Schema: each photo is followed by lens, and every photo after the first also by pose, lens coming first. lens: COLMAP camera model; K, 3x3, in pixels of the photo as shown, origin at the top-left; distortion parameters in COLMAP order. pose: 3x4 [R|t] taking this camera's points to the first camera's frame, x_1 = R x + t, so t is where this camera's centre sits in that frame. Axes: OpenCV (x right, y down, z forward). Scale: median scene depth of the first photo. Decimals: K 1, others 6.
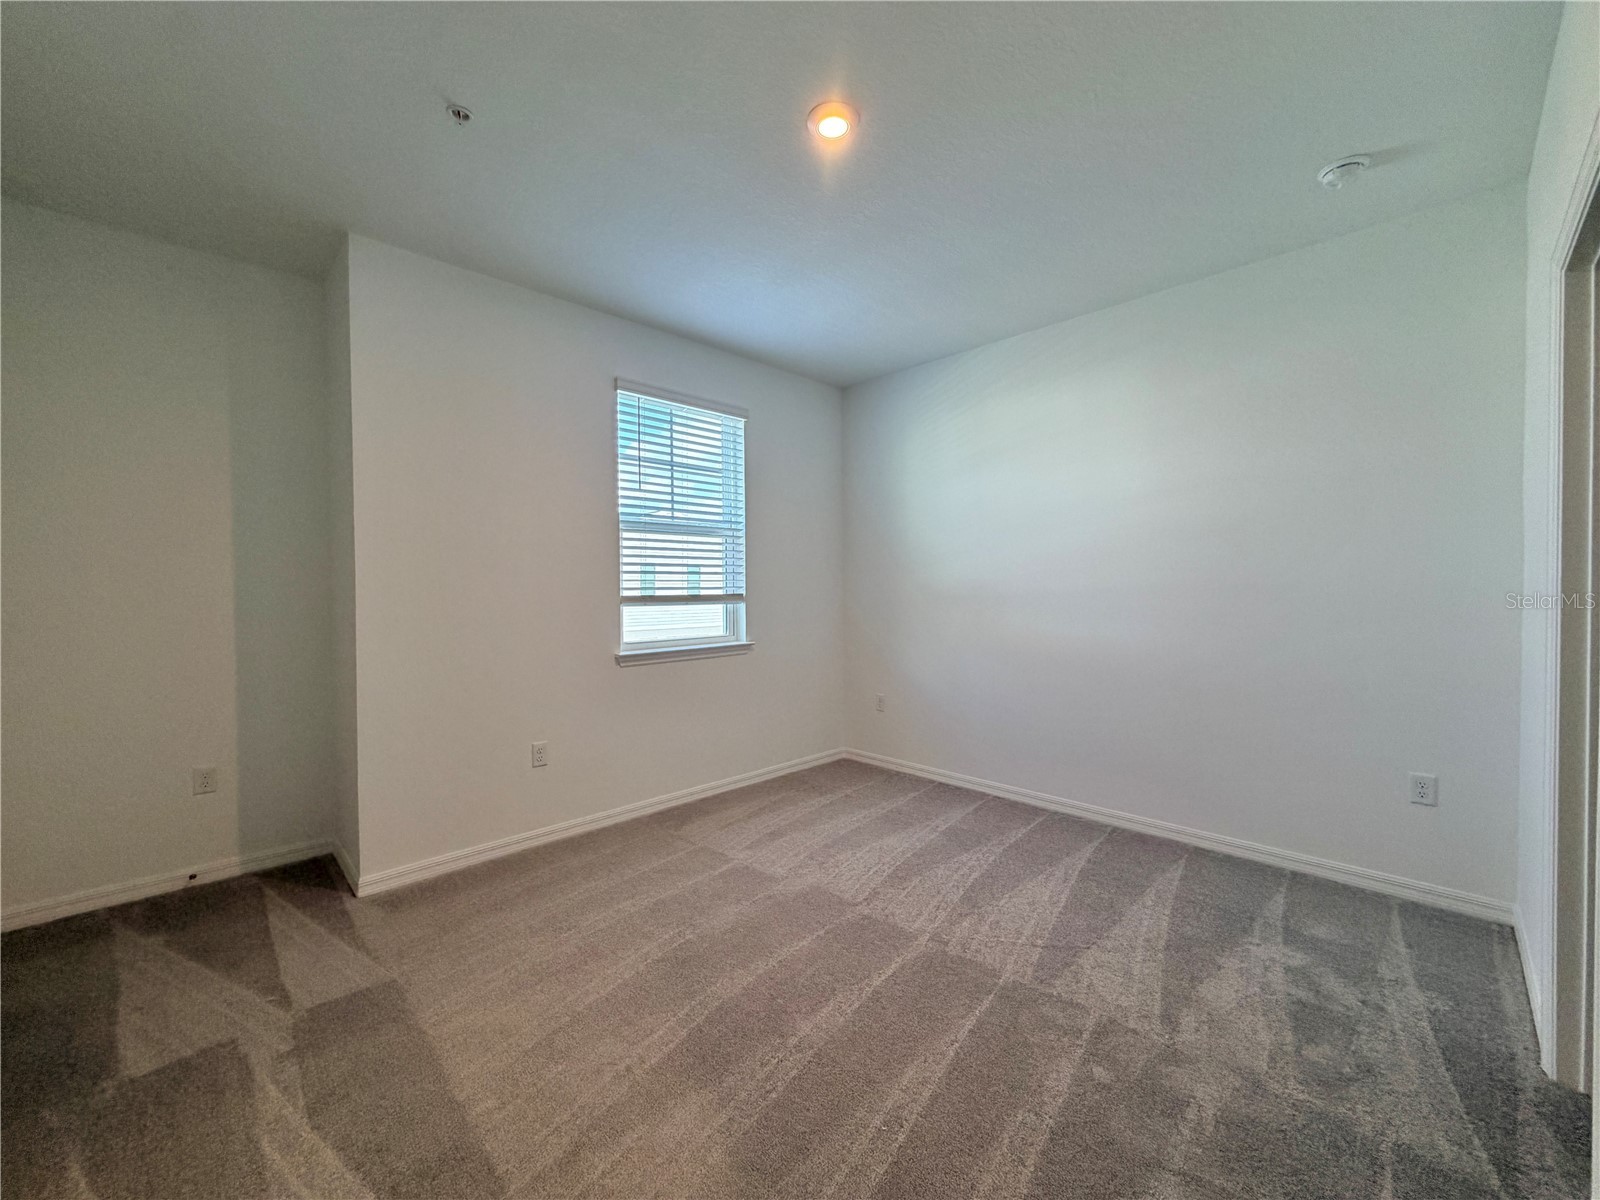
lens RADIAL K [[637.2, 0, 789.7], [0, 637.2, 602.6], [0, 0, 1]] dist [-0.000143, 0.000338]
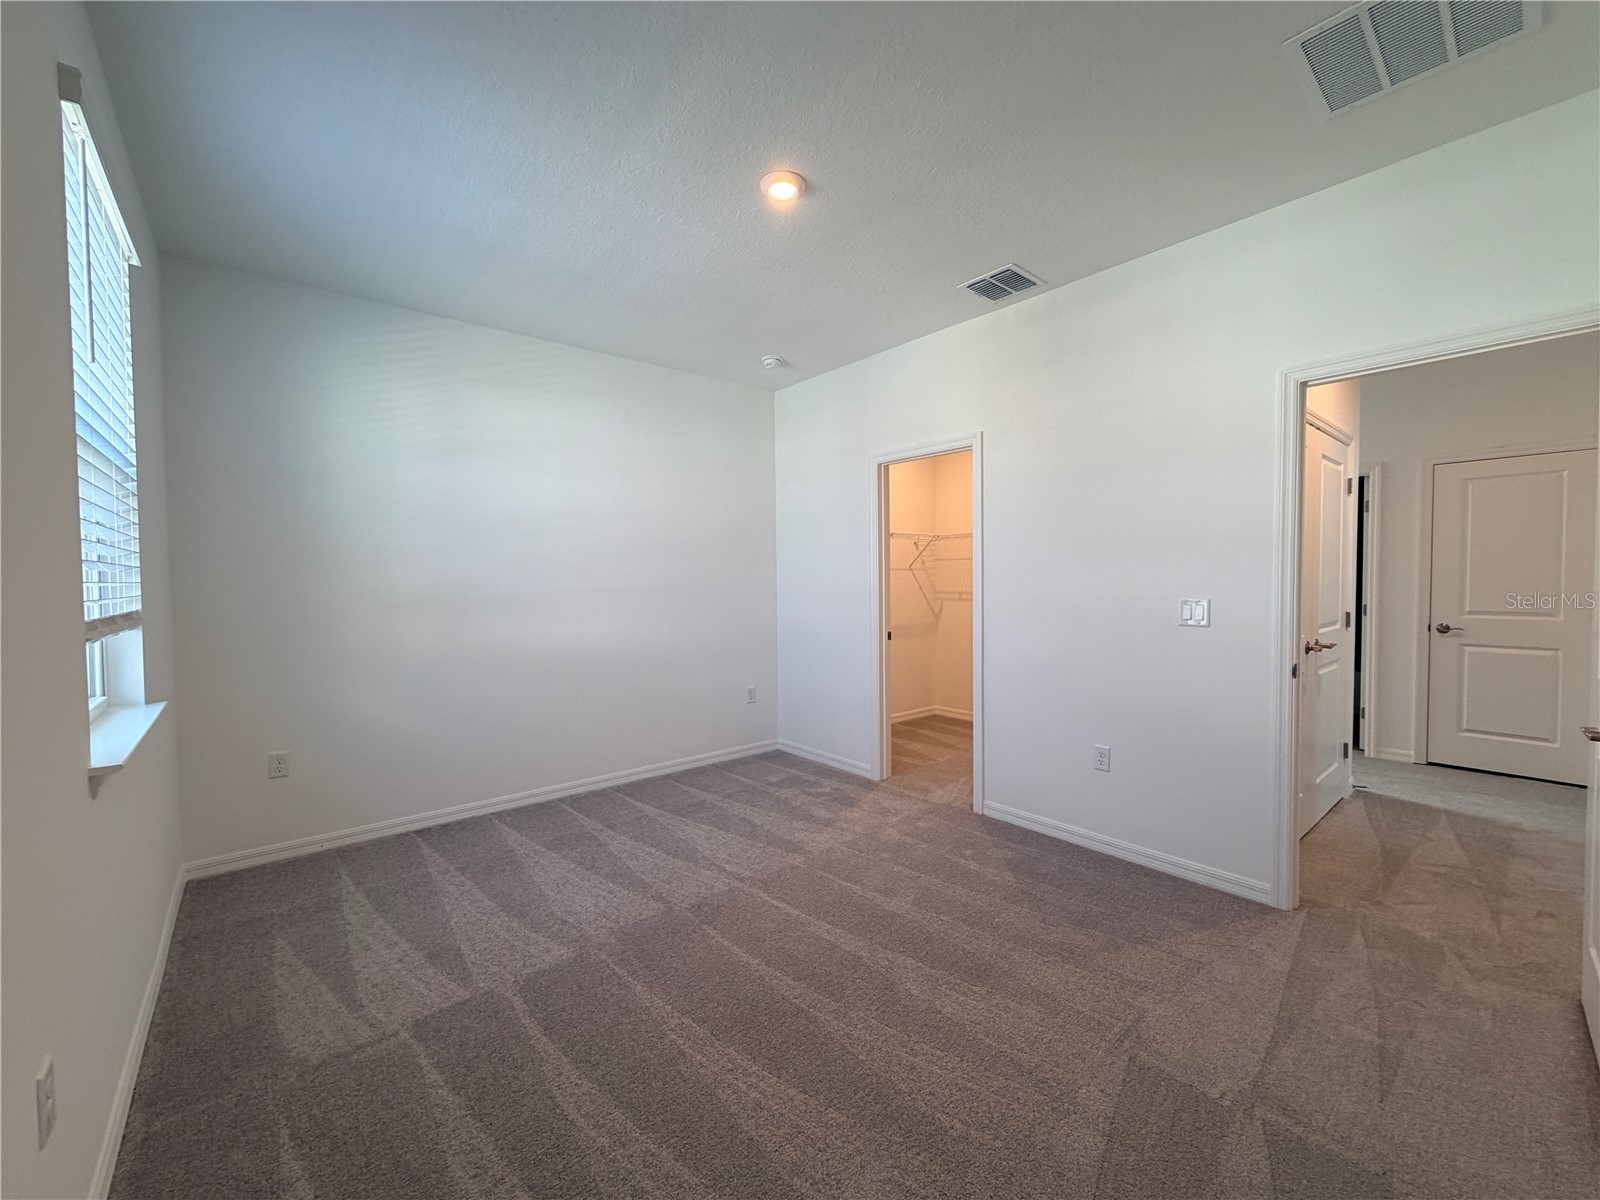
lens RADIAL K [[637.2, 0, 796.5], [0, 637.2, 597.6], [0, 0, 1]] dist [-0.000143, 0.000338]
pose [[0.073150, -0.018049, 0.997158, -0.725699], [0.033504, 0.999316, 0.015630, -0.014337], [-0.996758, 0.032265, 0.073705, 0.609812]]
